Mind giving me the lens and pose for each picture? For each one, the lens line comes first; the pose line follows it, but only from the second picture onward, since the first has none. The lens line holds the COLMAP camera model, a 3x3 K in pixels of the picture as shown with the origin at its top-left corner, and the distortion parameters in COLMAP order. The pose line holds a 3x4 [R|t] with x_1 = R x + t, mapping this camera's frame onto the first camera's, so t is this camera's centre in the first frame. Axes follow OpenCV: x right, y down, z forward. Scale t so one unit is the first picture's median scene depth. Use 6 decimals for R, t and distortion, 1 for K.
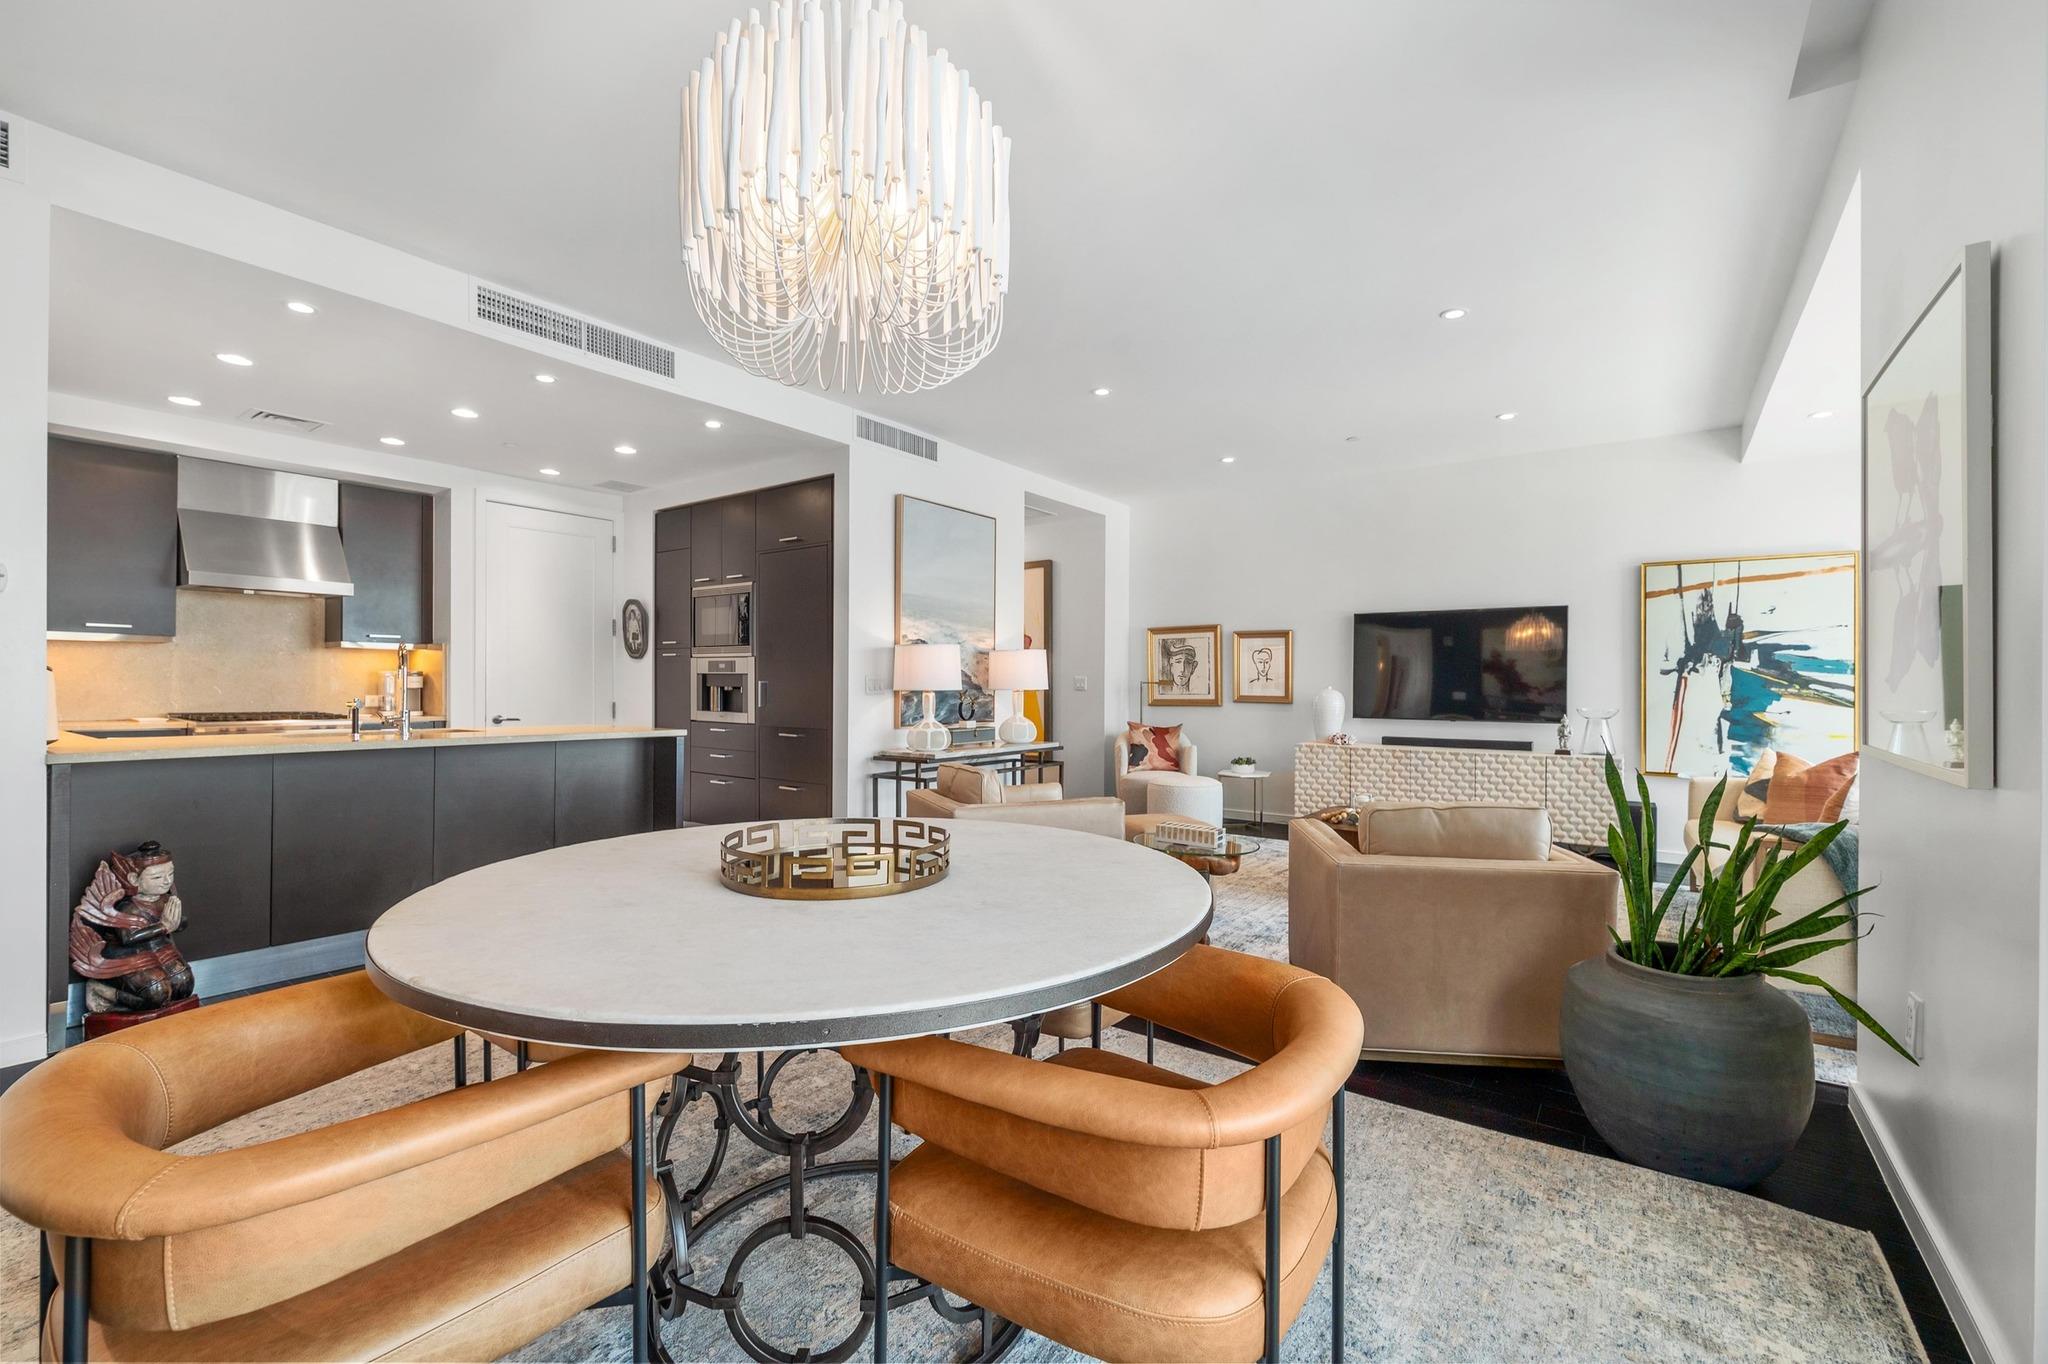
lens RADIAL K [[857.2, 0, 1023.3], [0, 857.2, 686.9], [0, 0, 1]] dist [-0.003180, 0.000046]
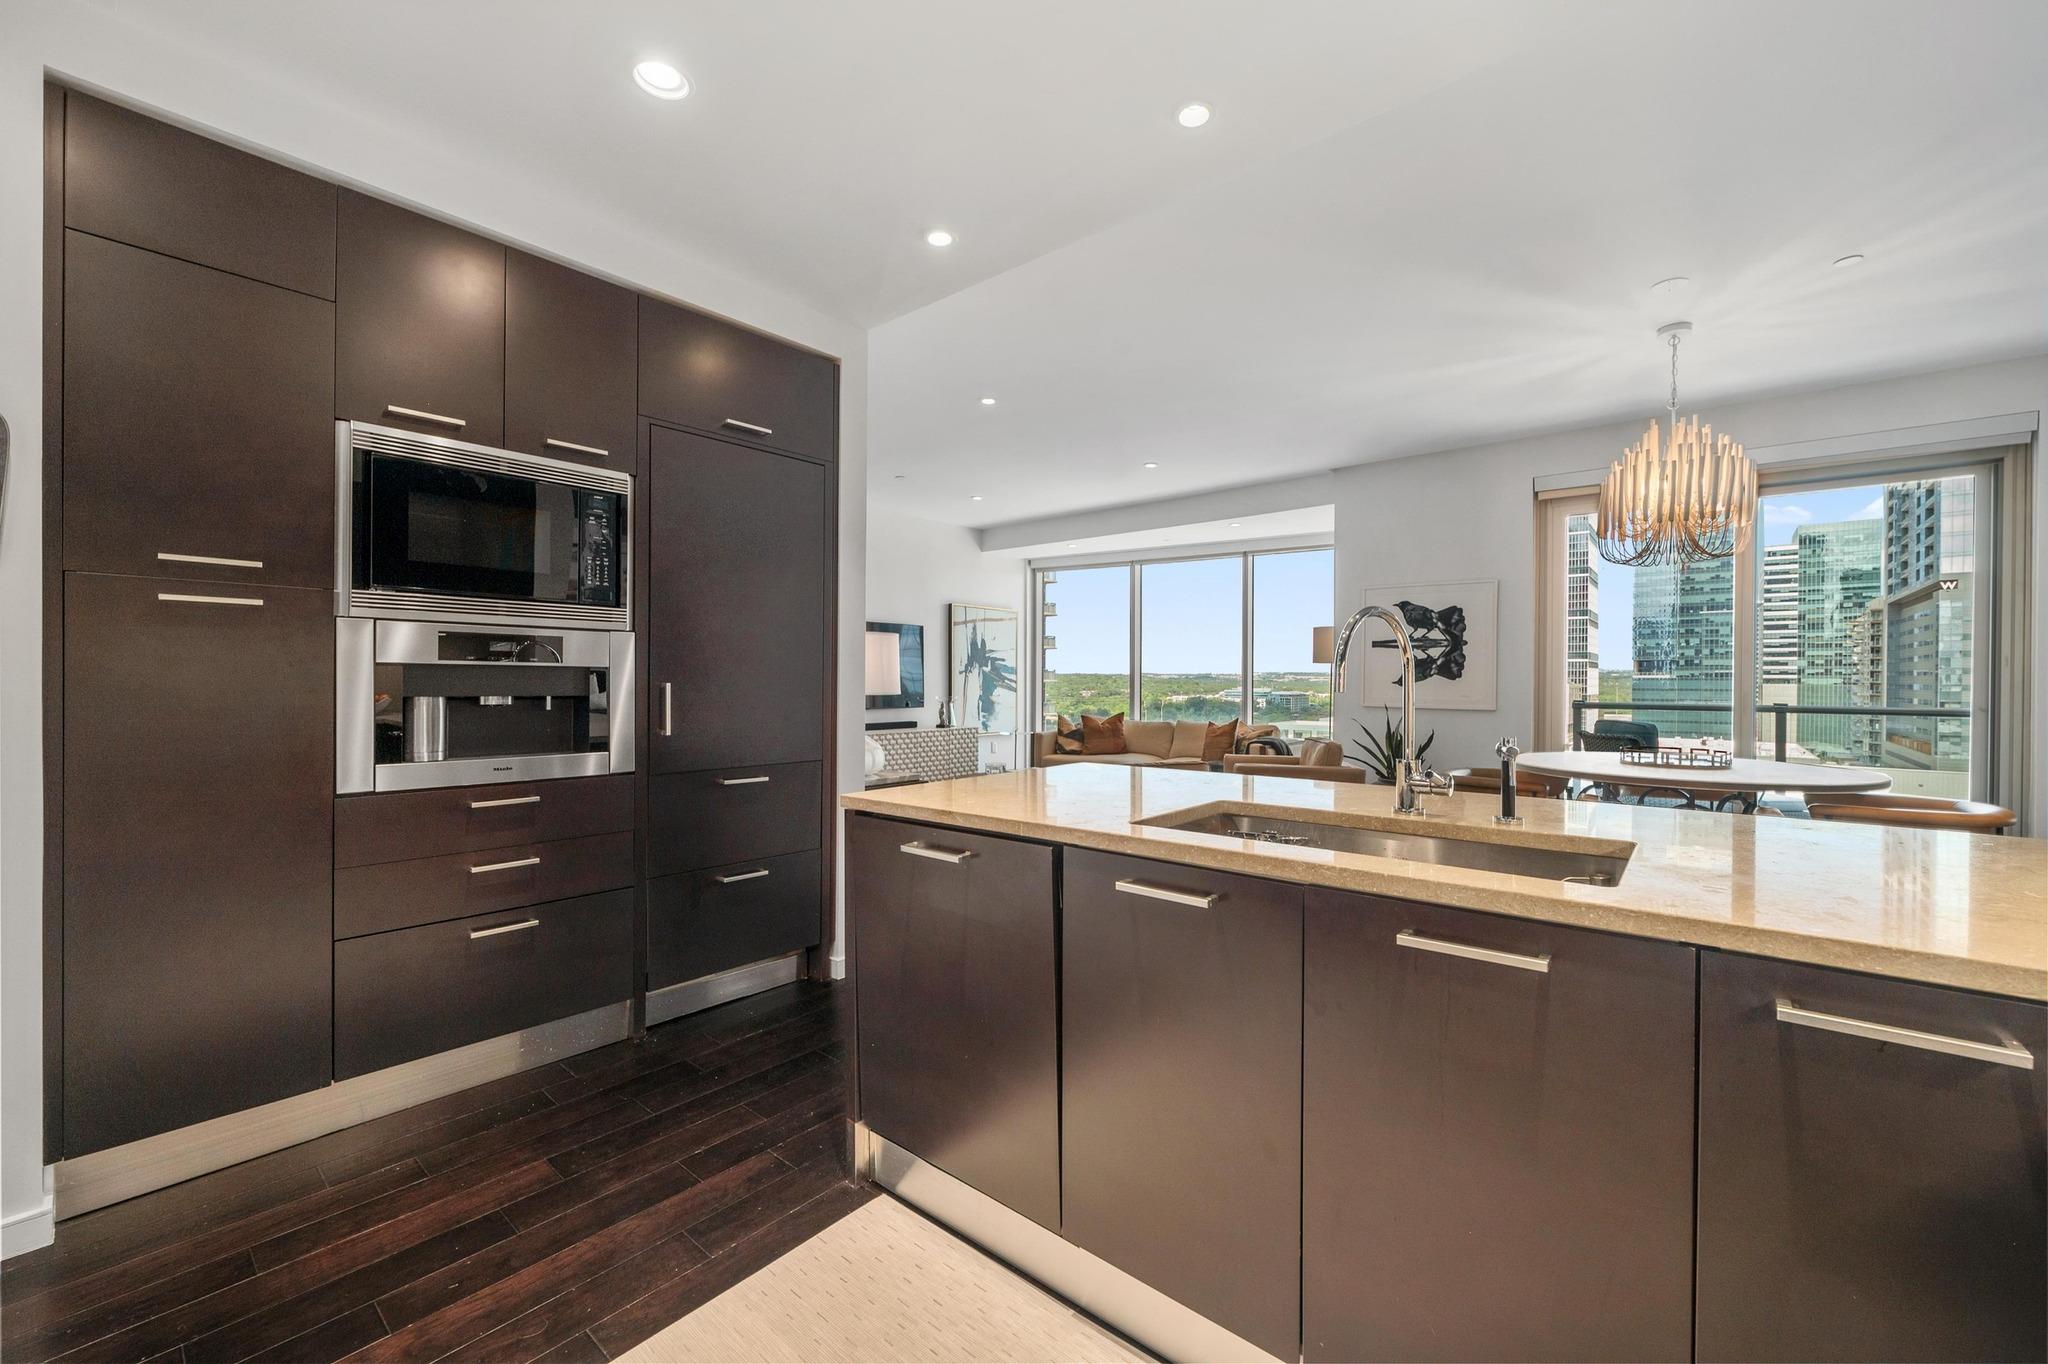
lens RADIAL K [[811.9, 0, 1022.4], [0, 811.9, 685.0], [0, 0, 1]] dist [-0.004802, 0.000238]
pose [[0.075141, -0.011395, 0.997108, -0.767941], [-0.001056, 0.999933, 0.011507, -0.011436], [-0.997172, -0.001918, 0.075124, 0.767222]]
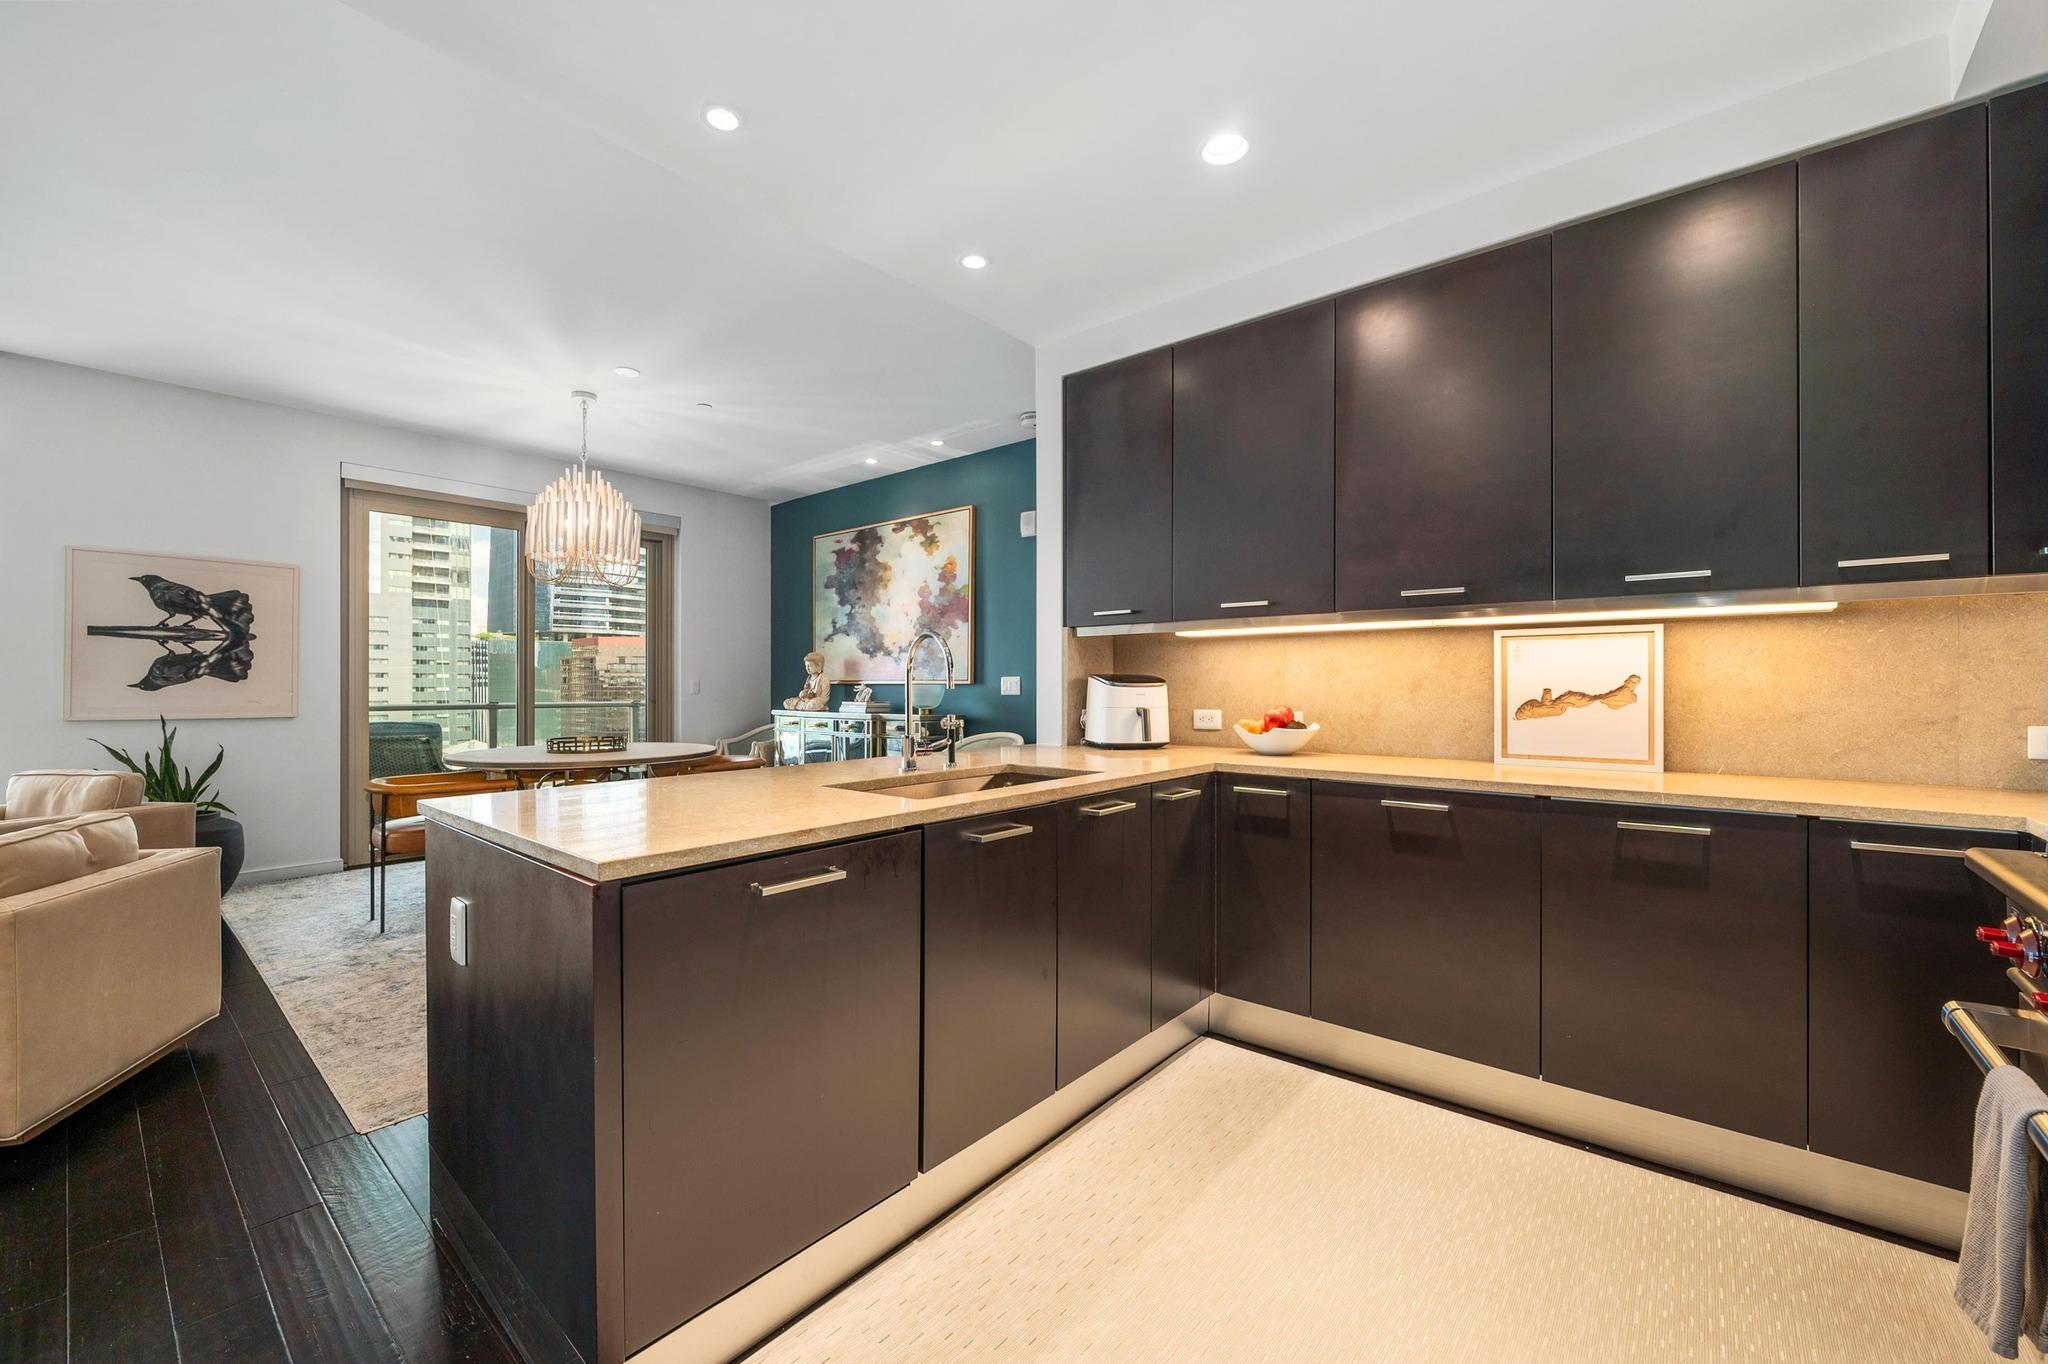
lens RADIAL K [[811.9, 0, 1022.4], [0, 811.9, 685.0], [0, 0, 1]] dist [-0.004802, 0.000238]
pose [[-0.997243, -0.004598, 0.074068, -0.563073], [-0.004423, 0.999987, 0.002526, -0.009147], [-0.074079, 0.002191, -0.997250, 1.067867]]
